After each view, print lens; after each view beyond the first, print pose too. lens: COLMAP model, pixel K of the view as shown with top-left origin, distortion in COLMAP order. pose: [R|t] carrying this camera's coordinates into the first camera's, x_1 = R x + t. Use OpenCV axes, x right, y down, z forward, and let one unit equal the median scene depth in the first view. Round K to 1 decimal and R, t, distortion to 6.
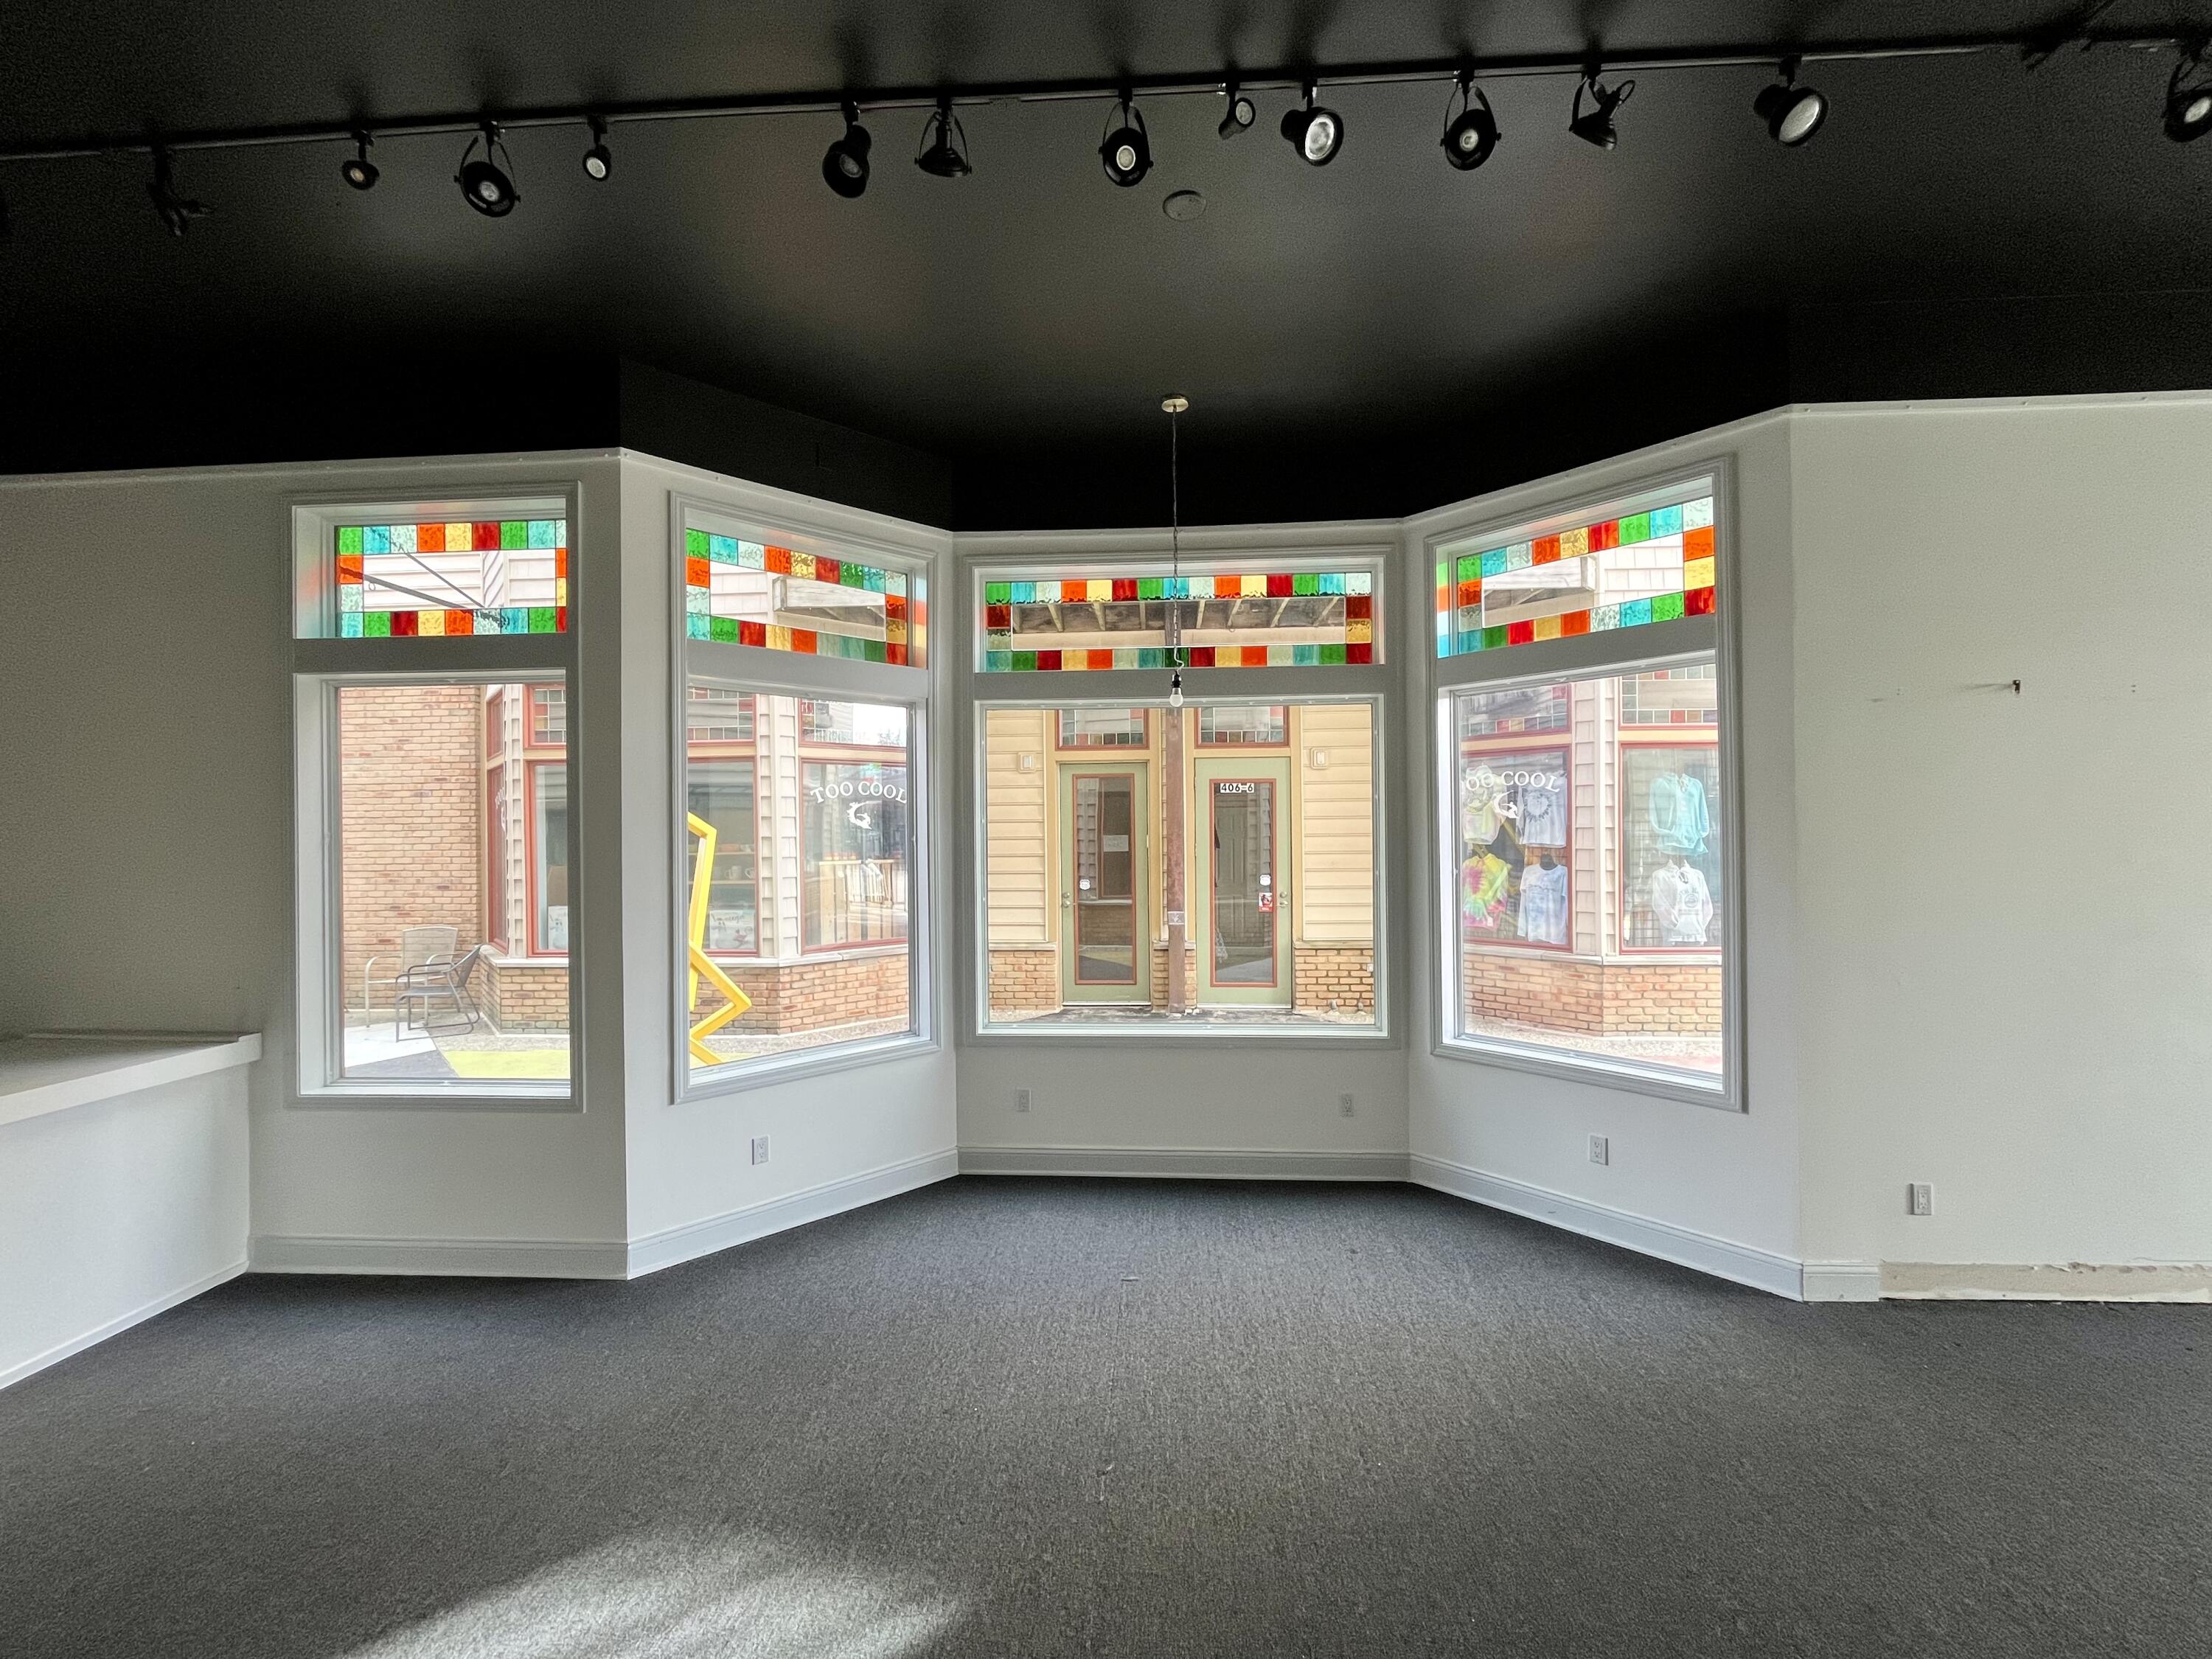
lens RADIAL K [[893.9, 0, 1110.8], [0, 893.9, 832.2], [0, 0, 1]] dist [-0.004139, -0.000293]
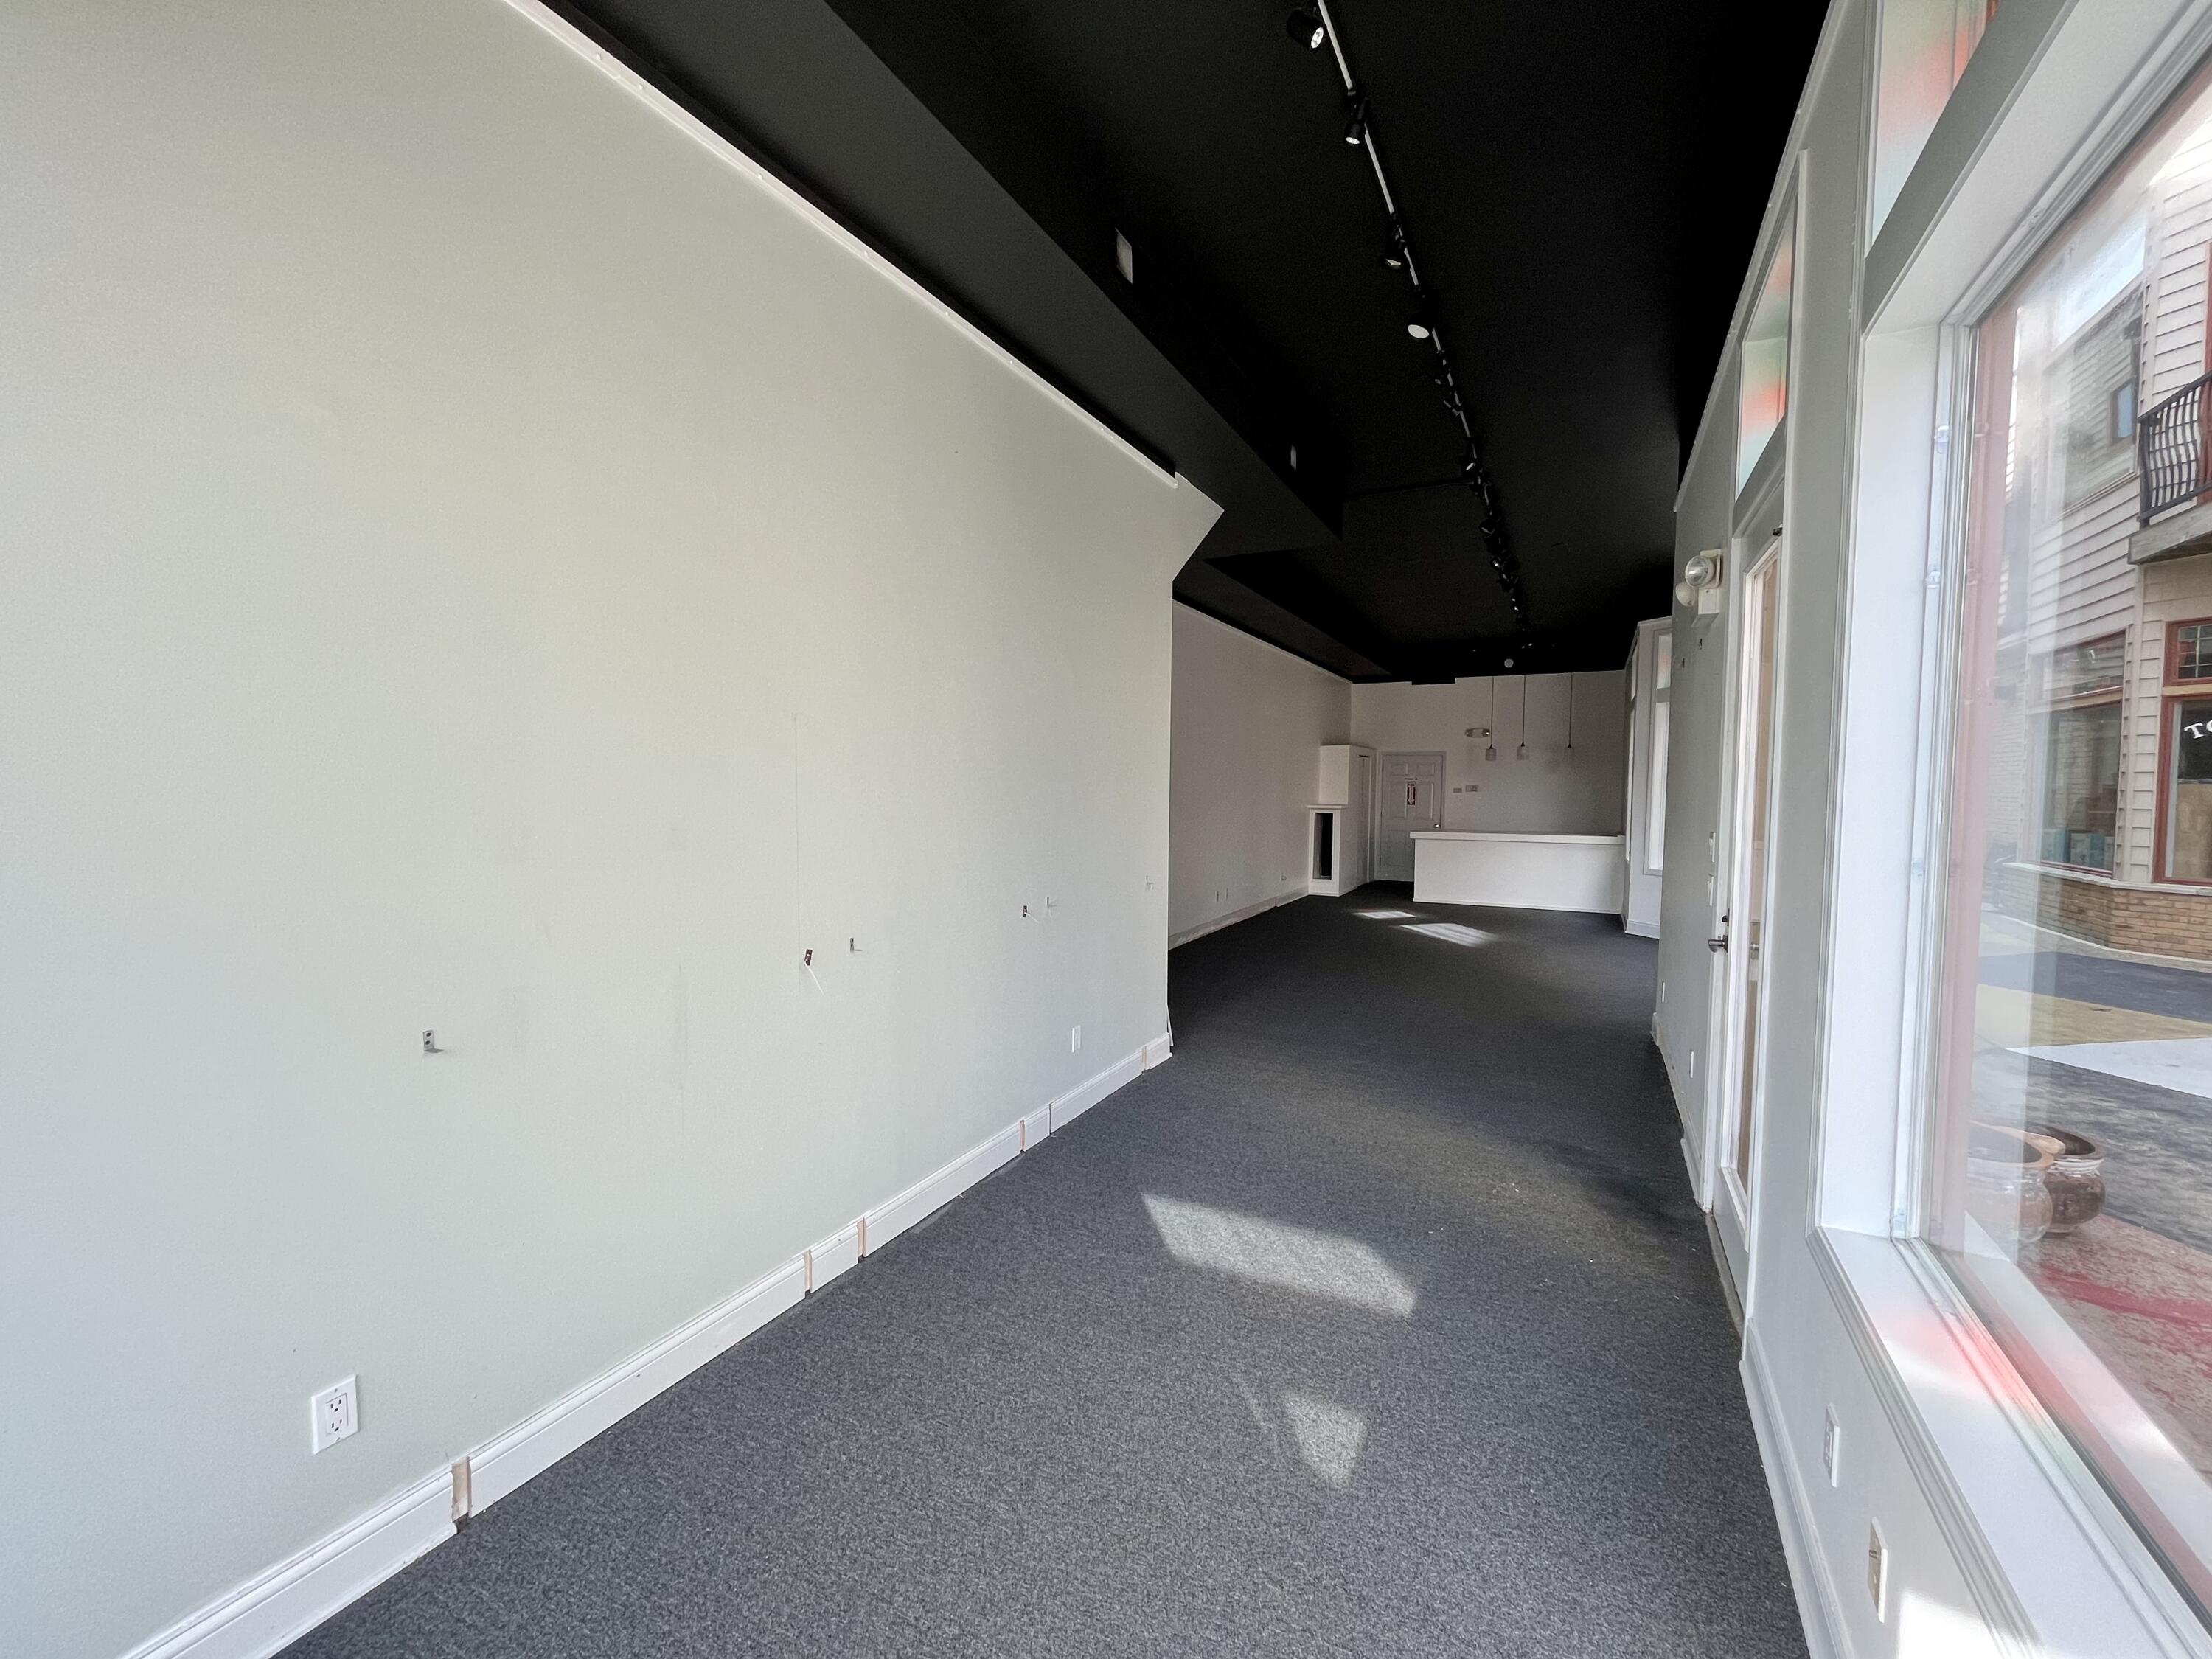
lens RADIAL K [[893.9, 0, 1114.3], [0, 893.9, 828.1], [0, 0, 1]] dist [-0.004139, -0.000293]
pose [[-0.412227, 0.055625, -0.909381, 2.018602], [-0.000190, 0.998129, 0.061140, 0.013311], [0.911081, 0.025376, -0.411445, 0.546902]]
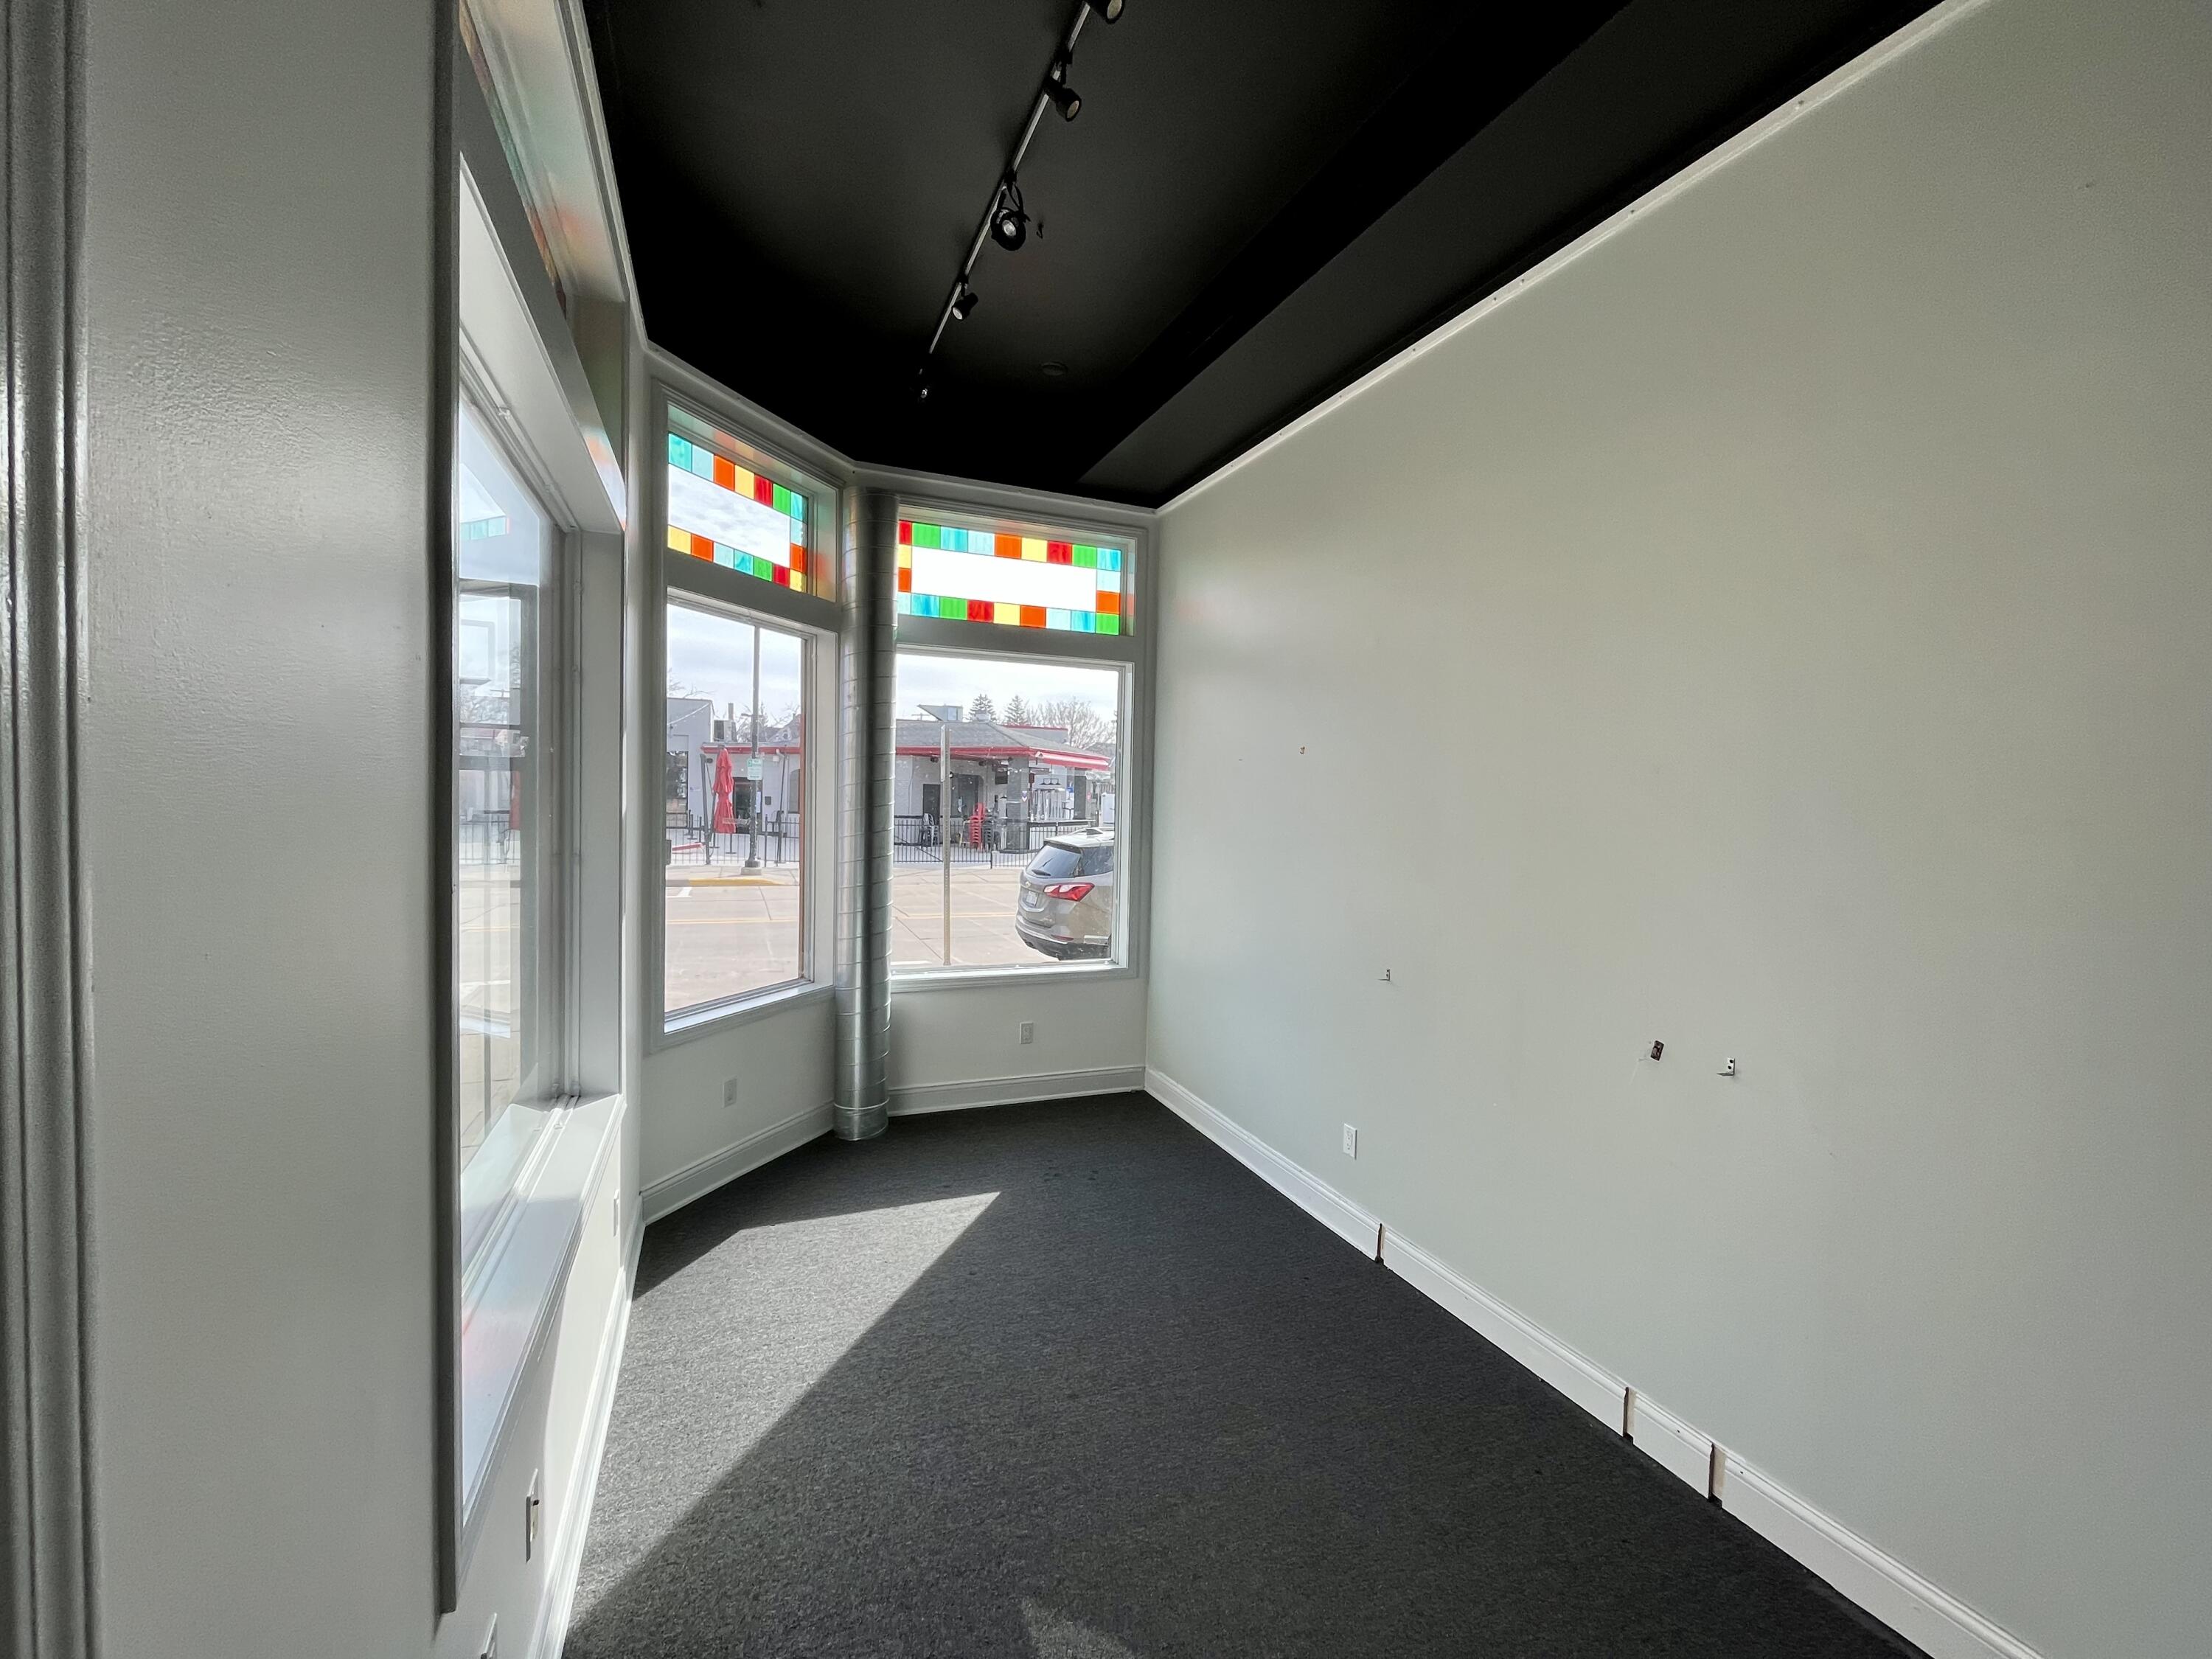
lens RADIAL K [[893.9, 0, 1113.8], [0, 893.9, 834.9], [0, 0, 1]] dist [-0.004139, -0.000293]
pose [[-0.450318, -0.035722, 0.892154, 1.235824], [-0.019738, 0.999353, 0.030051, 0.004156], [-0.892650, -0.004076, -0.450731, 0.621836]]
